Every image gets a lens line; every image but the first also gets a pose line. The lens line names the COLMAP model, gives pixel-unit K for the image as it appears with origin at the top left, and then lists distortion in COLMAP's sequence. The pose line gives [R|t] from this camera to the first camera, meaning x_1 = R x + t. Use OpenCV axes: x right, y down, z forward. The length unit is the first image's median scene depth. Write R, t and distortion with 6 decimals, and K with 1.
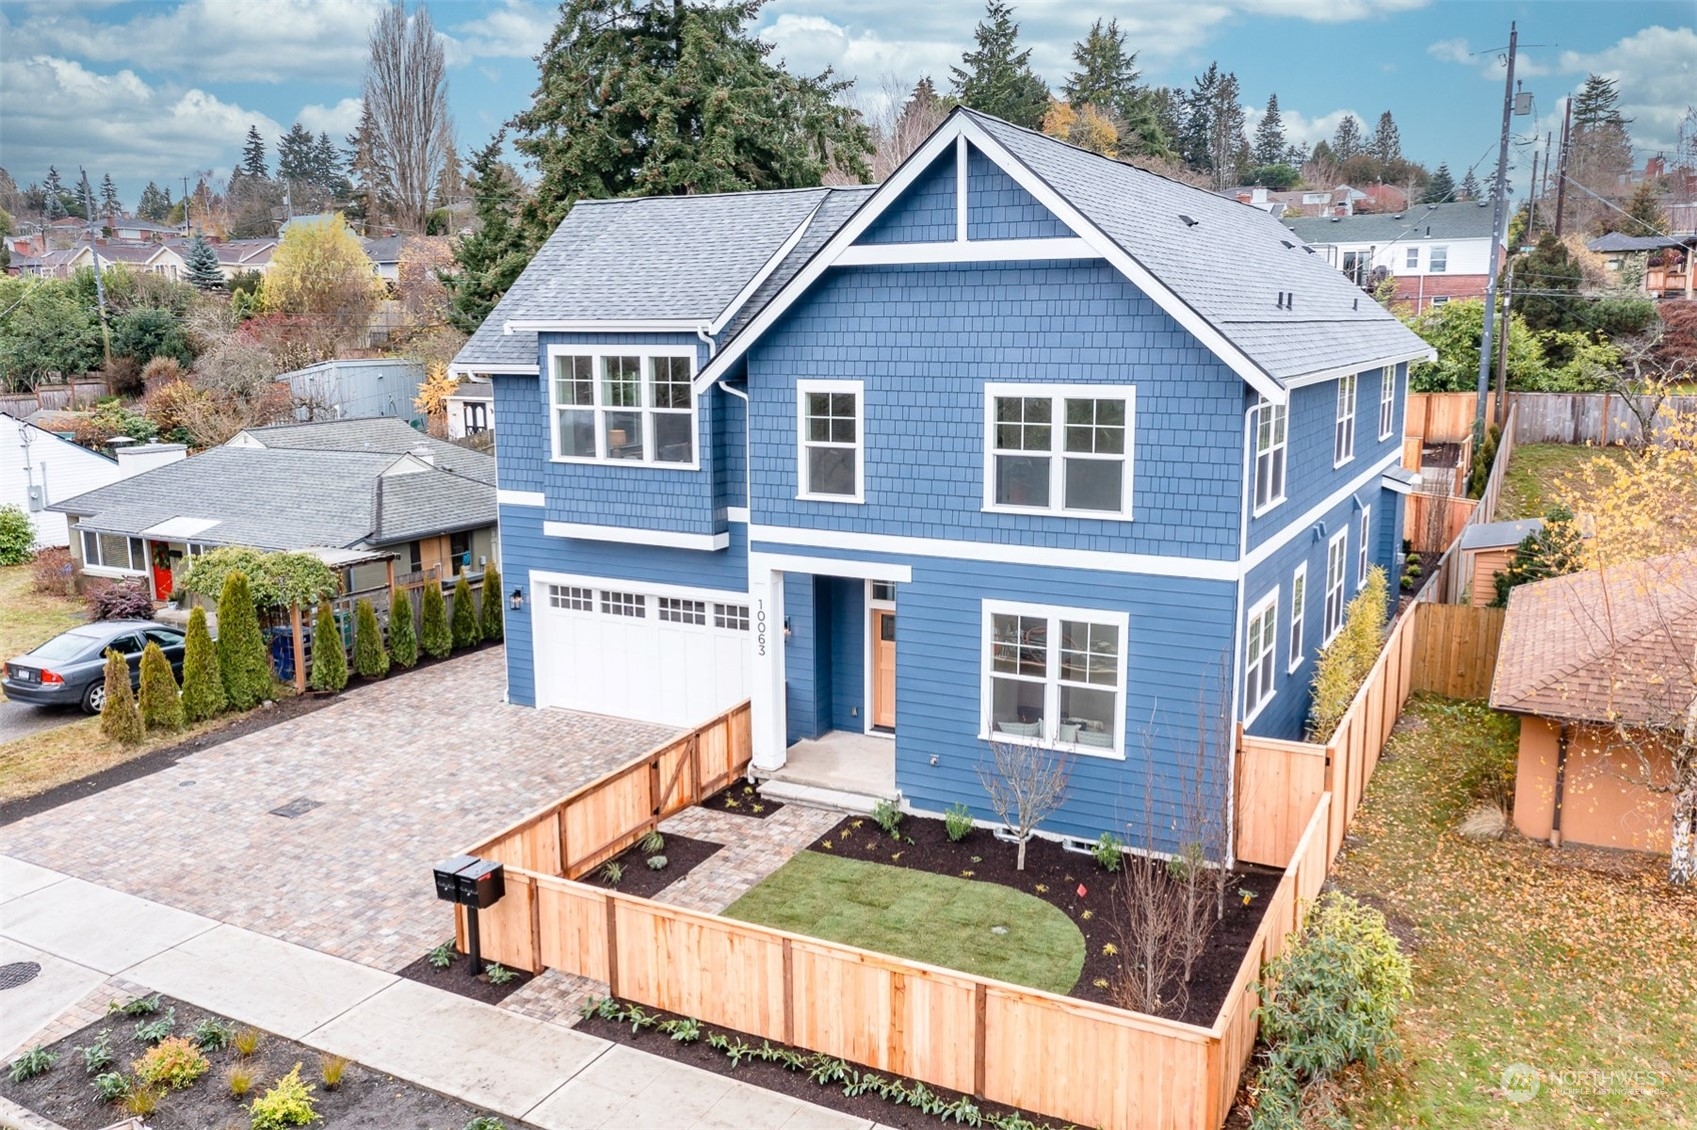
lens RADIAL K [[1324.3, 0, 845.6], [0, 1324.3, 563.4], [0, 0, 1]] dist [0.001286, -0.000045]
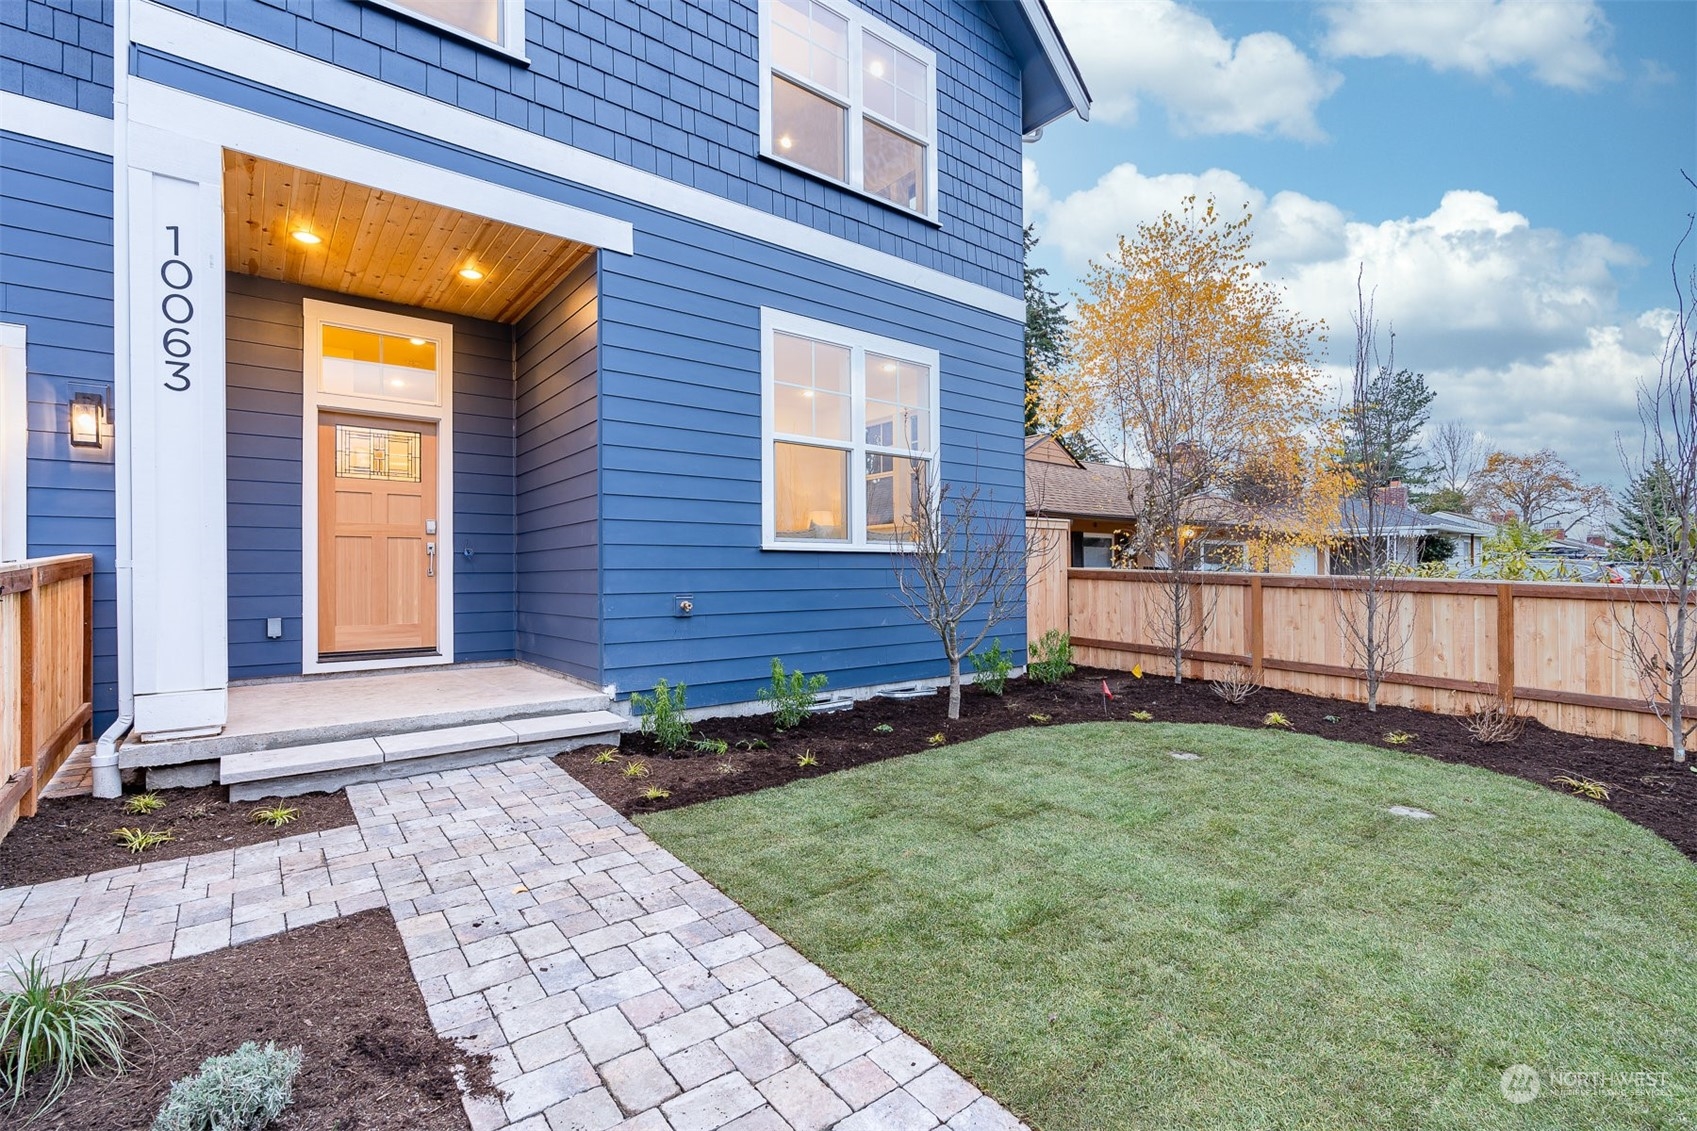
lens RADIAL K [[766.7, 0, 848.3], [0, 766.7, 568.5], [0, 0, 1]] dist [-0.007184, 0.003081]
pose [[0.395352, 0.008624, 0.918489, -0.185541], [0.164171, 0.983191, -0.079897, 0.167559], [-0.903739, 0.182377, 0.387291, 0.814827]]
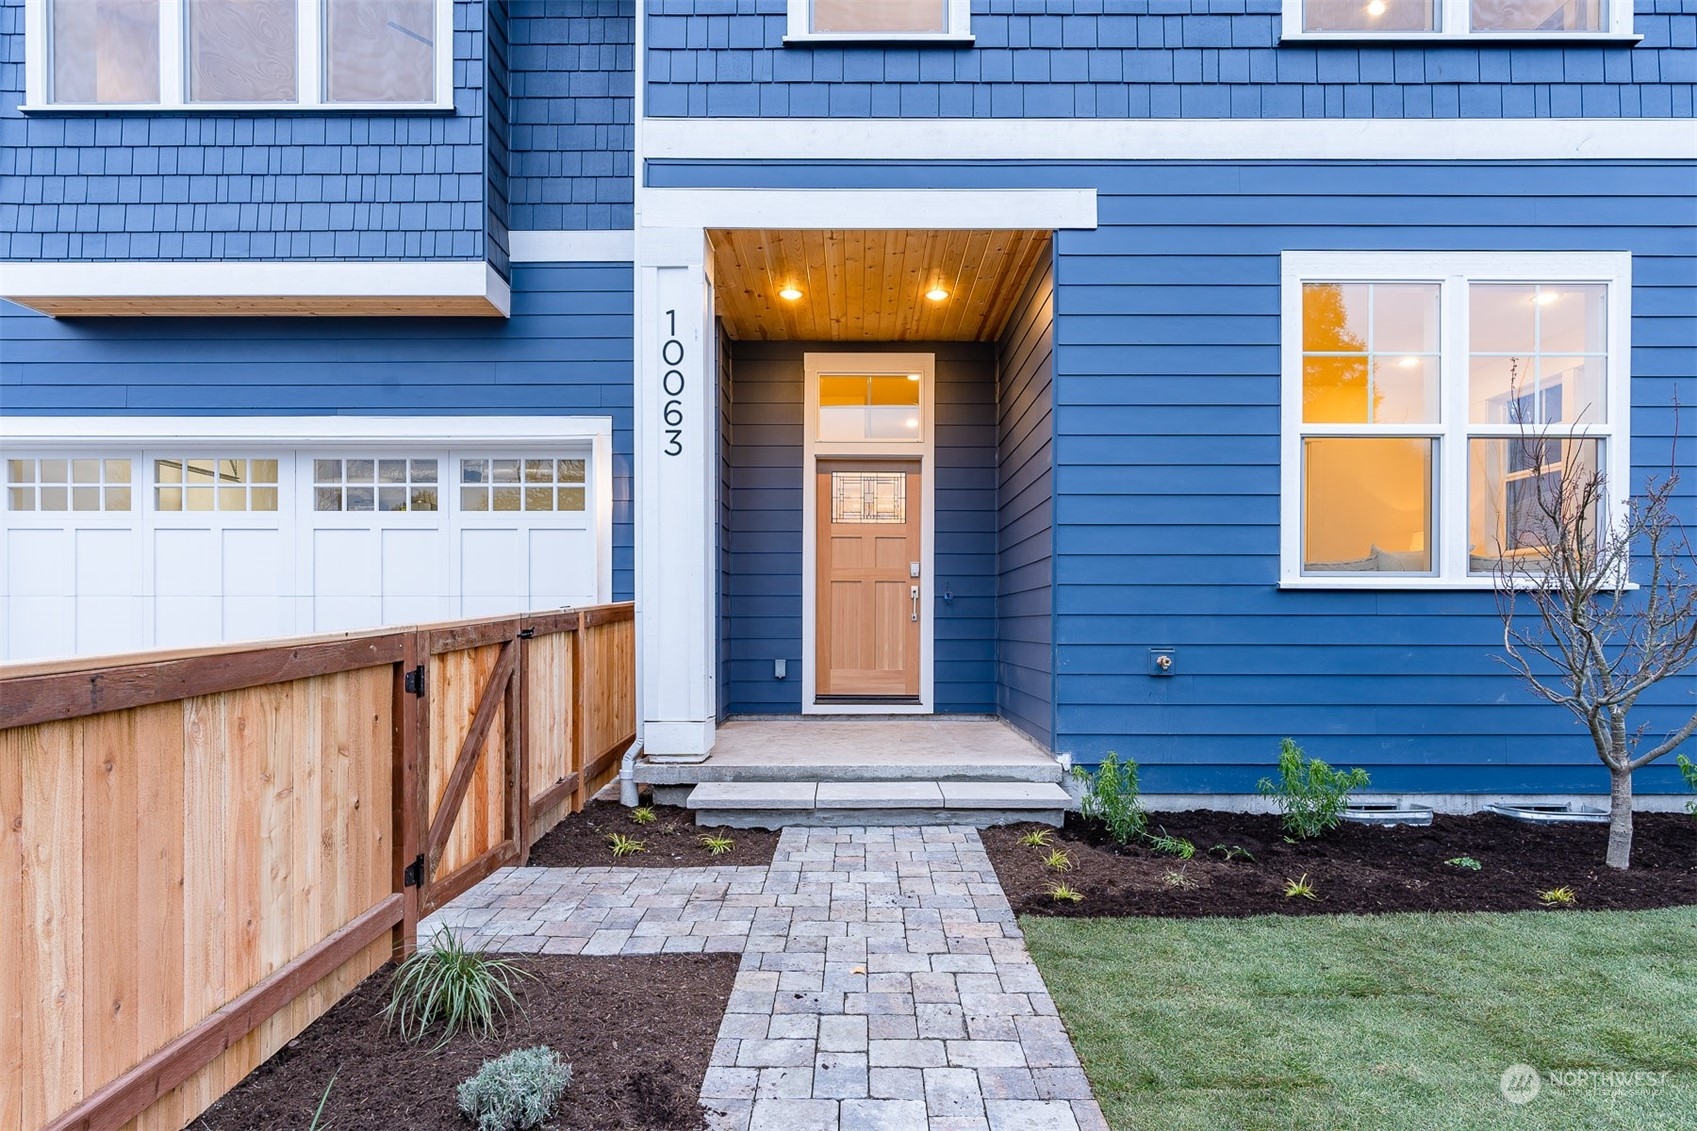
lens RADIAL K [[896.2, 0, 848.2], [0, 896.2, 627.0], [0, 0, 1]] dist [-0.010382, 0.006514]
pose [[0.884909, 0.003685, 0.465750, -0.147375], [0.074718, 0.985895, -0.149762, 0.170746], [-0.459732, 0.167326, 0.872151, 0.795034]]
